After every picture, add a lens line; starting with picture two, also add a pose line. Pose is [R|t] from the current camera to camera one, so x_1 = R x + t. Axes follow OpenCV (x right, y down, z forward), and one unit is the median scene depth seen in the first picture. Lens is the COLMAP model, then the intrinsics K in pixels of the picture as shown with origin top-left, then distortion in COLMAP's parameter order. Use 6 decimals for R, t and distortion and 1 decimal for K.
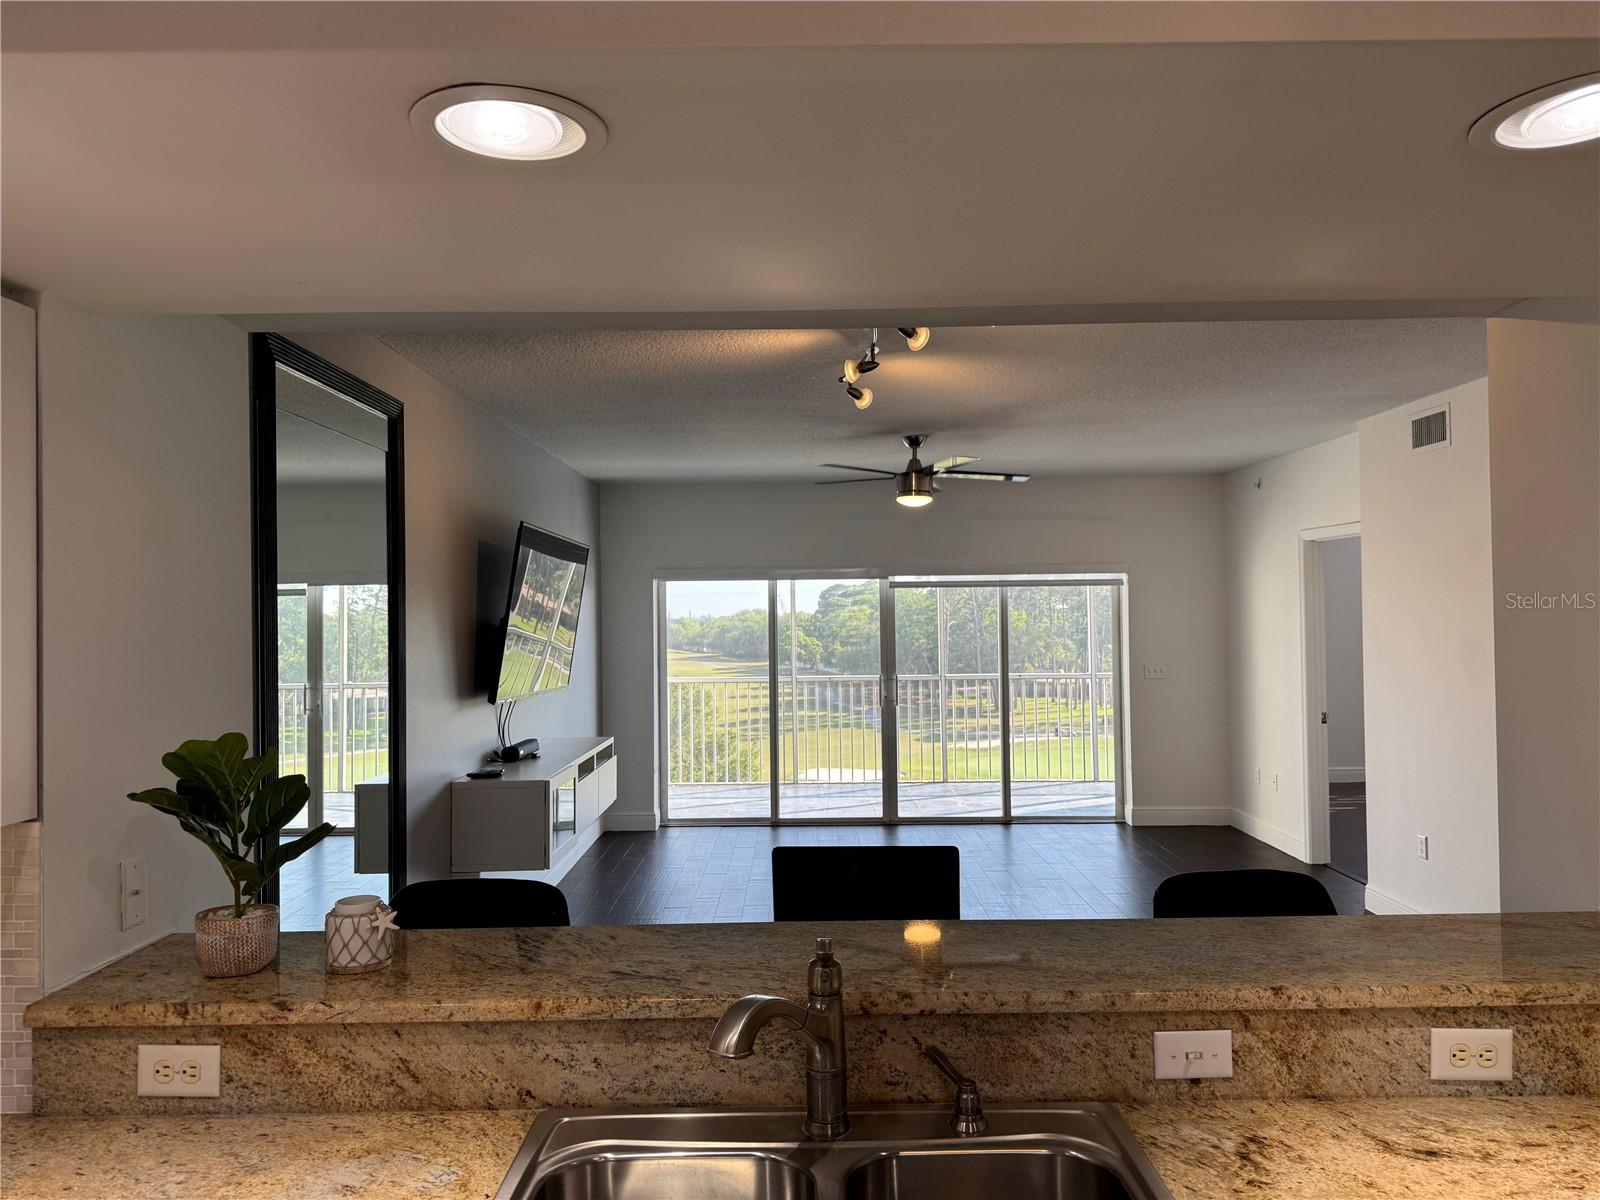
lens RADIAL K [[1128.5, 0, 798.0], [0, 1128.5, 599.9], [0, 0, 1]] dist [0.028416, -0.047113]
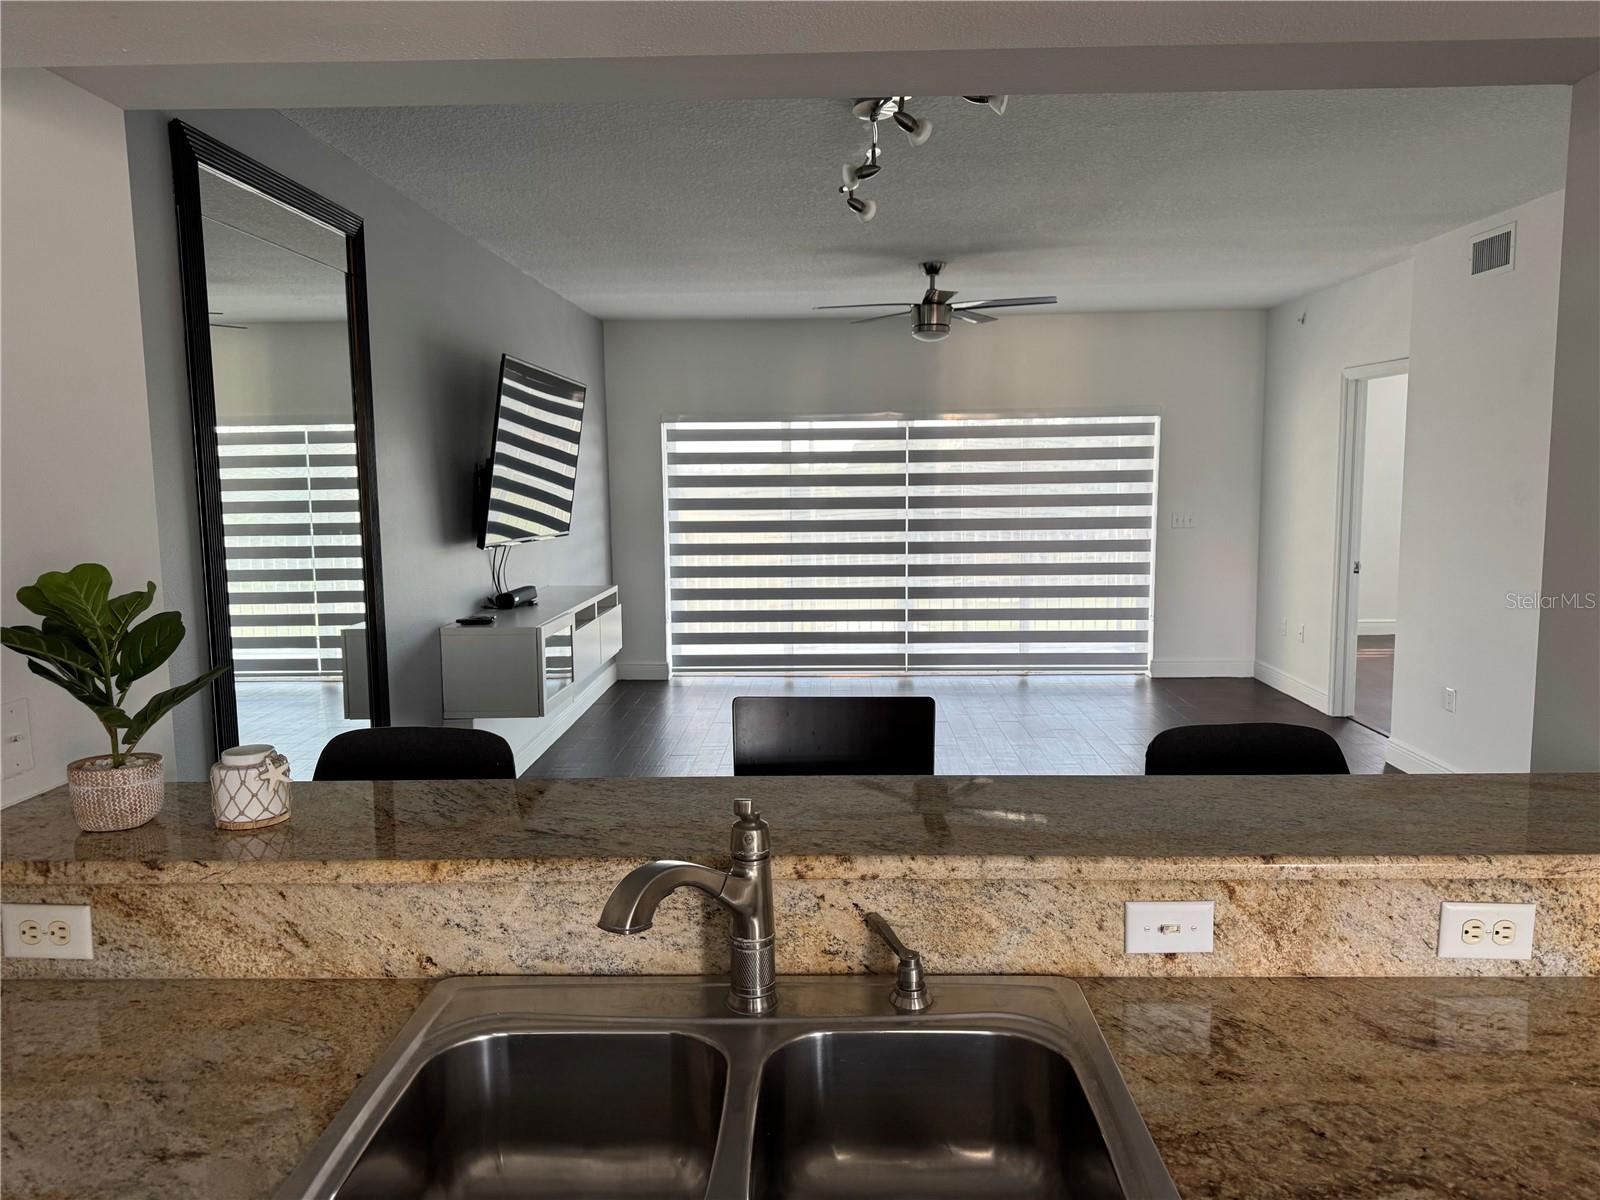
lens RADIAL K [[1128.0, 0, 805.9], [0, 1128.0, 606.2], [0, 0, 1]] dist [0.044548, -0.074384]
pose [[0.999775, 0.004901, -0.020627, 0.080394], [-0.002070, 0.990828, 0.135110, 0.031784], [0.021100, -0.135037, 0.990616, 0.144449]]
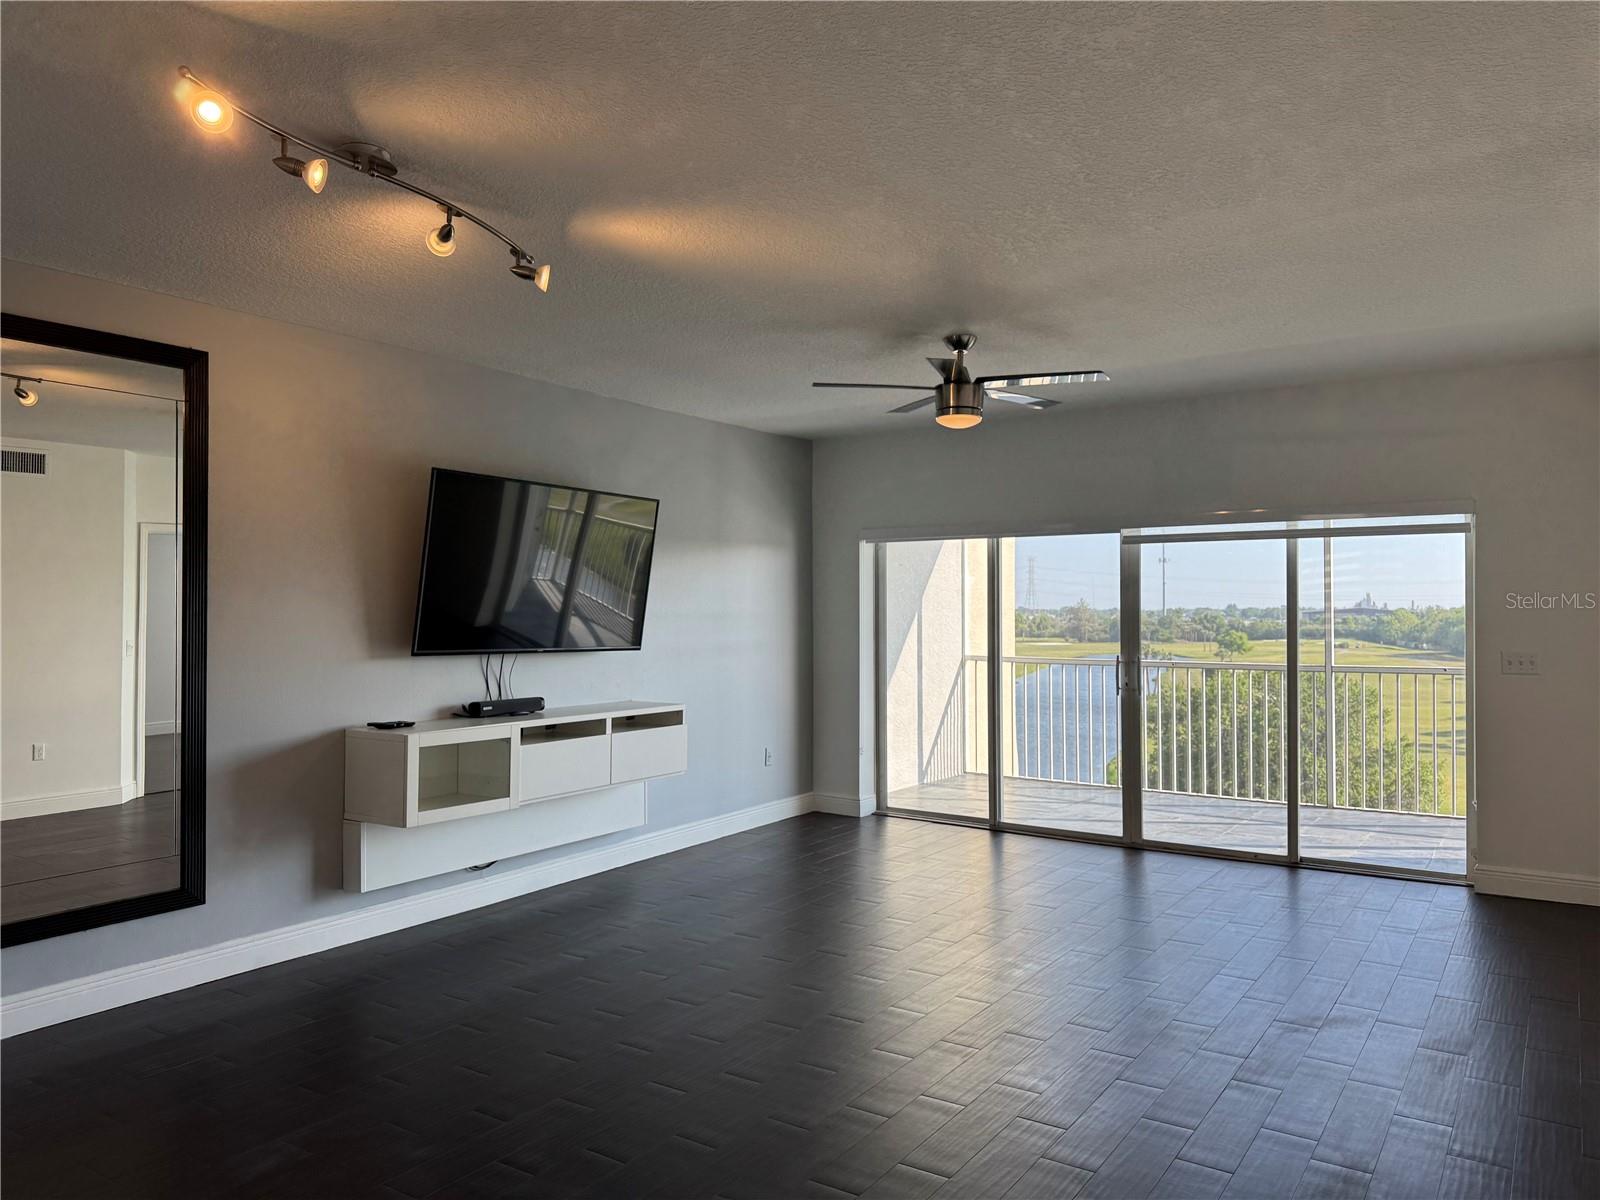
lens RADIAL K [[1147.4, 0, 771.3], [0, 1147.4, 601.3], [0, 0, 1]] dist [0.055619, -0.002321]
pose [[0.827999, 0.007844, -0.560675, 1.739775], [-0.001074, 0.999923, 0.012402, 0.106012], [0.560728, -0.009667, 0.827943, 1.083506]]
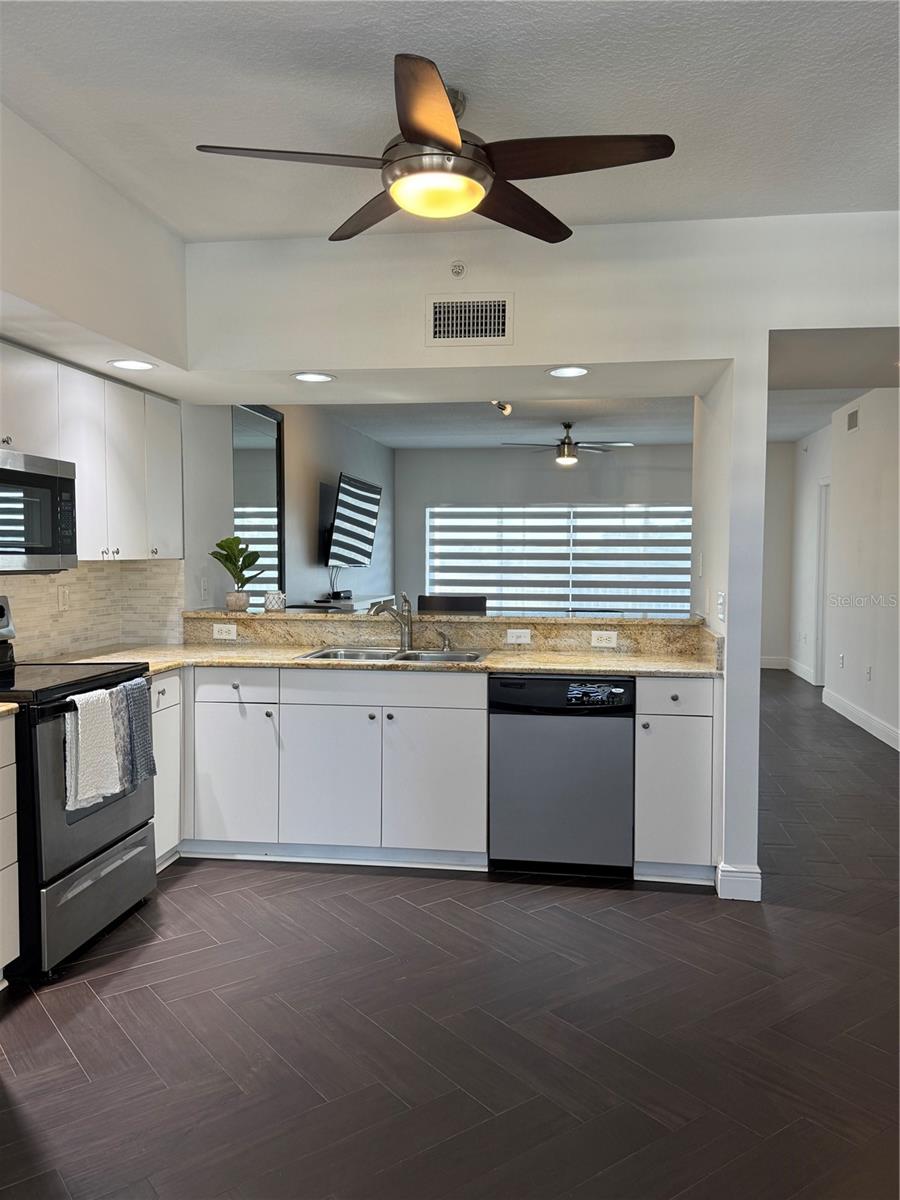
lens RADIAL K [[906.6, 0, 451.4], [0, 906.6, 600.0], [0, 0, 1]] dist [0.140319, -0.246538]
pose [[0.989276, 0.025014, -0.143897, 0.531802], [-0.014862, 0.997351, 0.071203, 0.109514], [0.145297, -0.068301, 0.987028, -1.632709]]
